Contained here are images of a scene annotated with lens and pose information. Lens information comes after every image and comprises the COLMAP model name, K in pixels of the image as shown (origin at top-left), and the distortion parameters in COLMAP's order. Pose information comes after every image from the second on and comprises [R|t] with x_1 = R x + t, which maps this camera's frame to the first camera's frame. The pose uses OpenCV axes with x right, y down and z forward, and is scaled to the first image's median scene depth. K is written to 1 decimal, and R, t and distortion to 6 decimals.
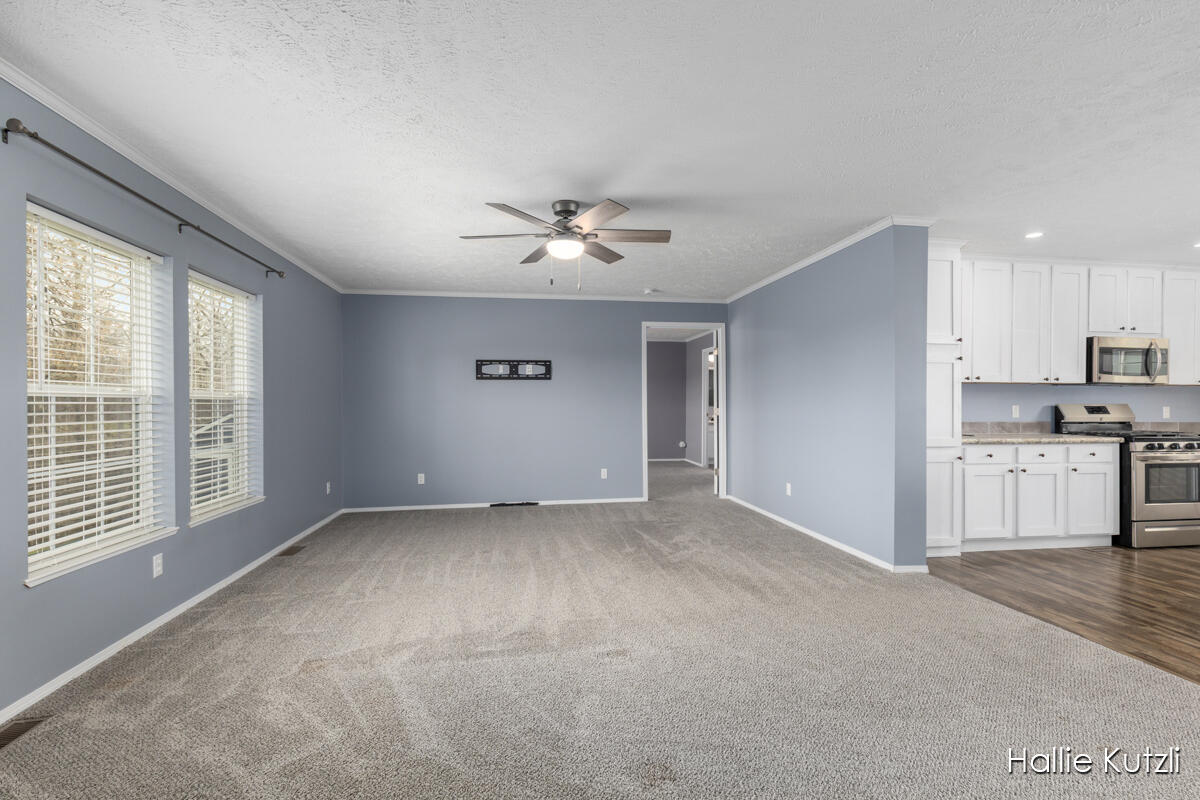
lens RADIAL K [[541.0, 0, 603.3], [0, 541.0, 408.6], [0, 0, 1]] dist [0.005278, -0.000499]
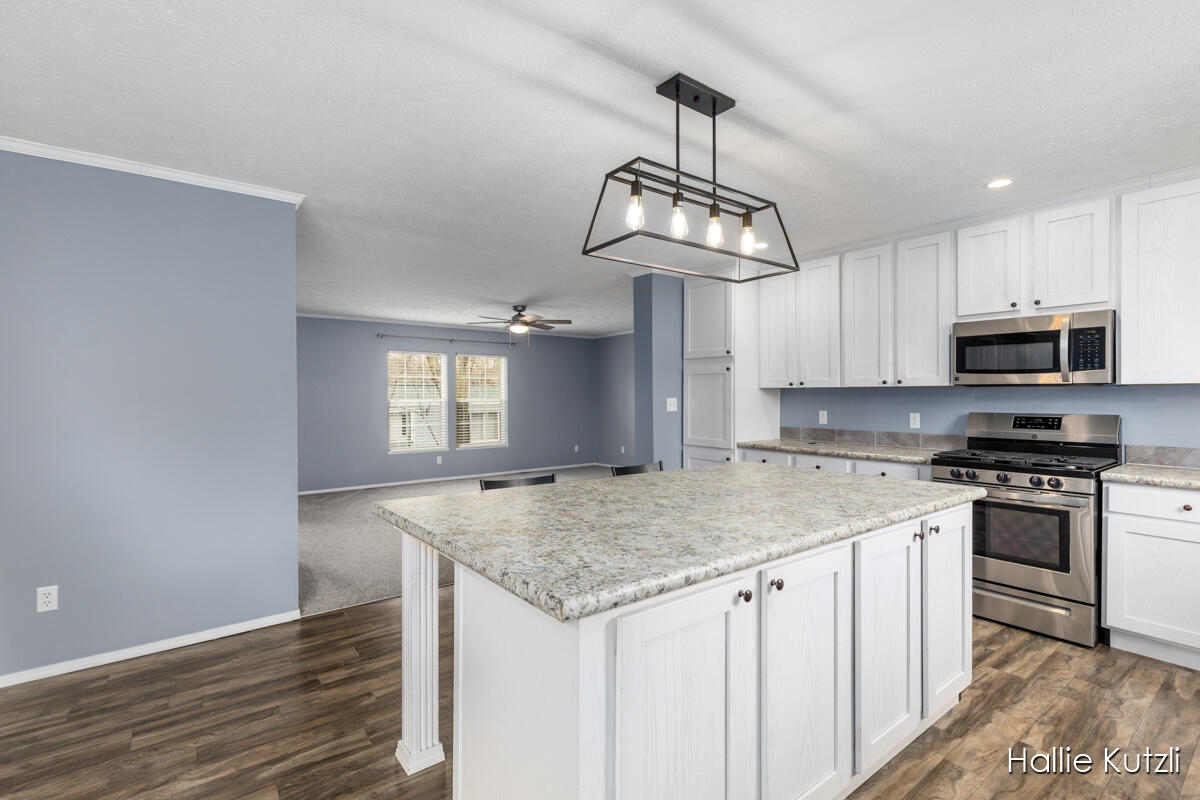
lens RADIAL K [[541.0, 0, 607.0], [0, 541.0, 398.6], [0, 0, 1]] dist [0.005278, -0.000499]
pose [[0.487303, 0.002922, -0.873228, 1.378268], [0.000076, 0.999994, 0.003389, -0.033061], [0.873233, -0.001718, 0.487300, 0.228008]]
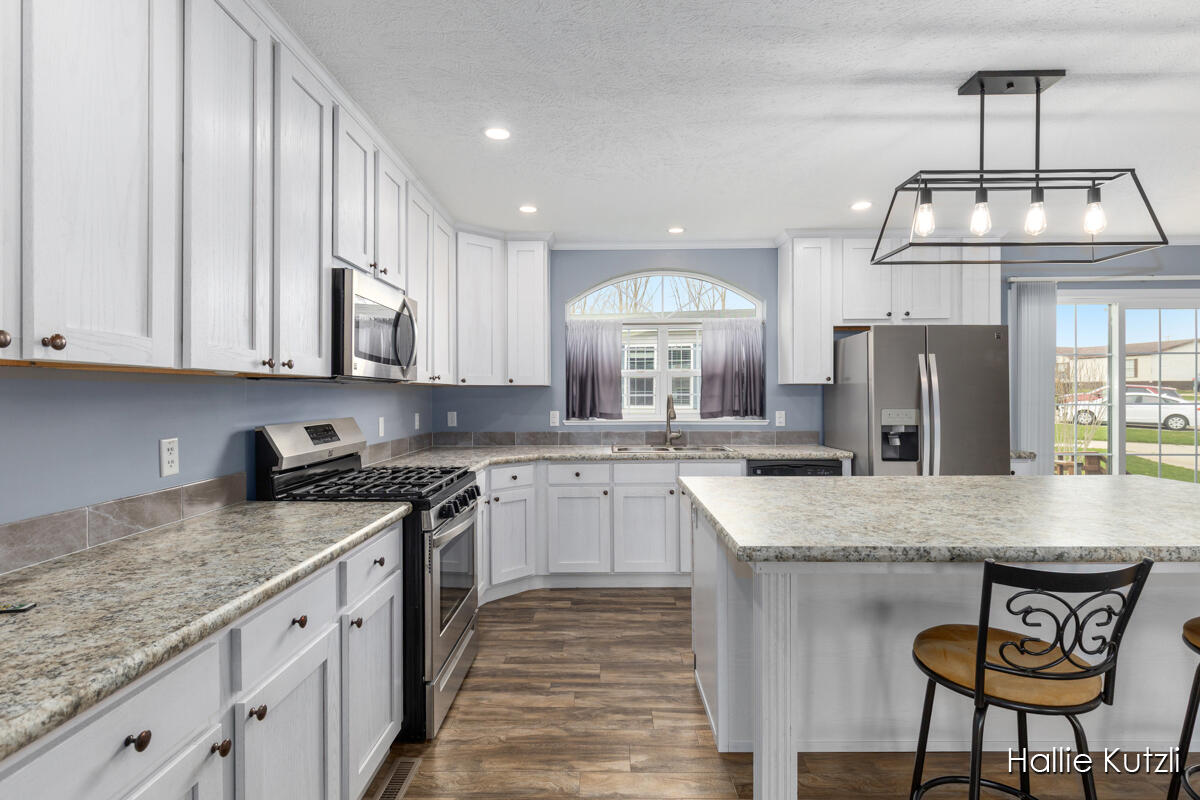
lens RADIAL K [[579.6, 0, 598.6], [0, 579.6, 398.0], [0, 0, 1]] dist [-0.000366, -0.000598]
pose [[0.173721, -0.012124, 0.984720, 0.508391], [0.007443, 0.999912, 0.010998, -0.035804], [-0.984767, 0.005419, 0.173796, 0.755724]]
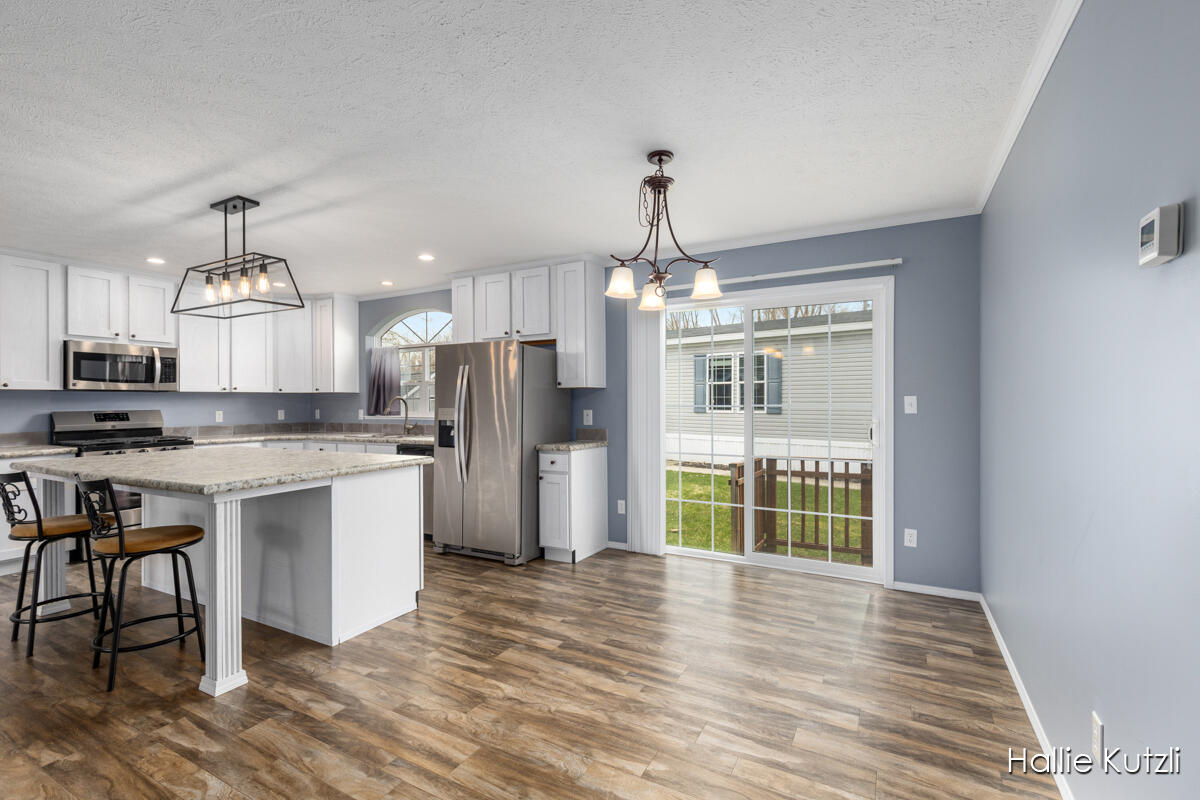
lens RADIAL K [[541.0, 0, 604.4], [0, 541.0, 402.5], [0, 0, 1]] dist [0.005278, -0.000499]
pose [[0.609562, -0.009280, 0.792684, 0.754488], [0.011145, 0.999933, 0.003136, -0.018567], [-0.792660, 0.006923, 0.609624, -0.312659]]
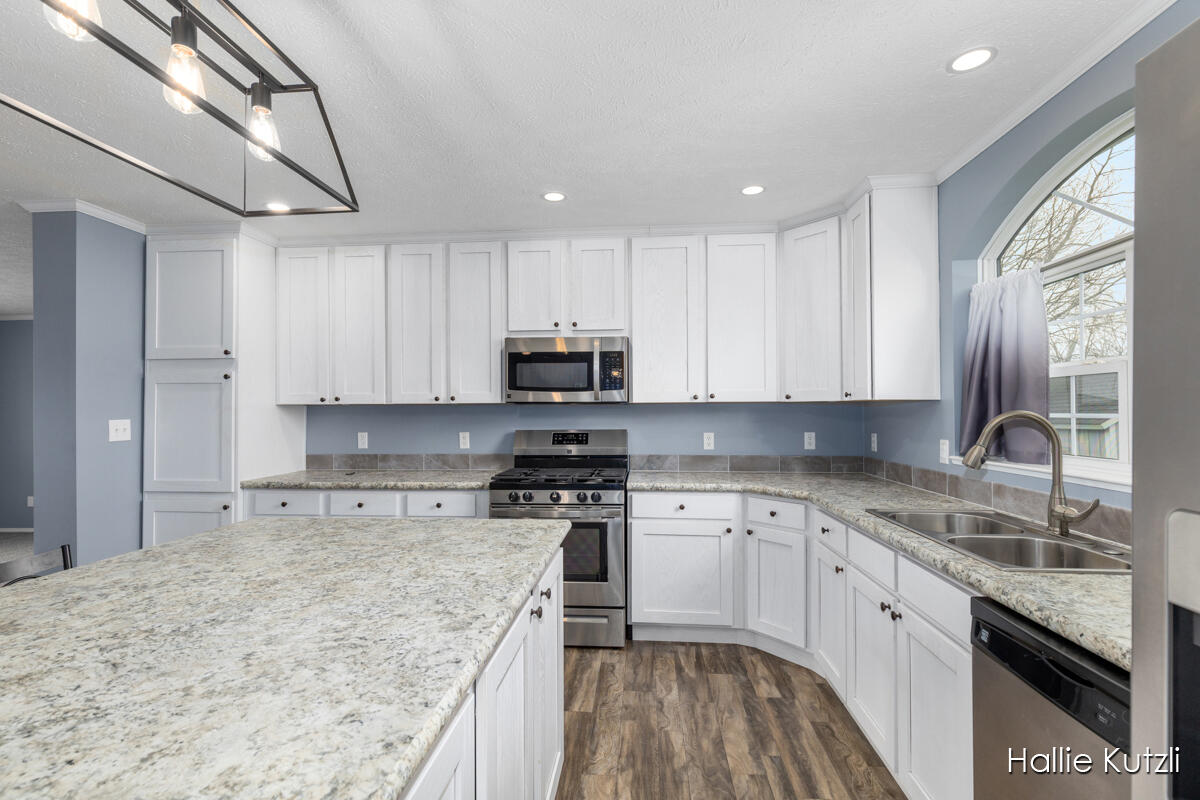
lens RADIAL K [[541.0, 0, 597.1], [0, 541.0, 401.2], [0, 0, 1]] dist [0.005278, -0.000499]
pose [[0.969631, -0.012257, -0.244265, 1.243575], [0.007406, 0.999757, -0.020768, -0.034959], [0.244460, 0.018328, 0.969486, 0.354151]]
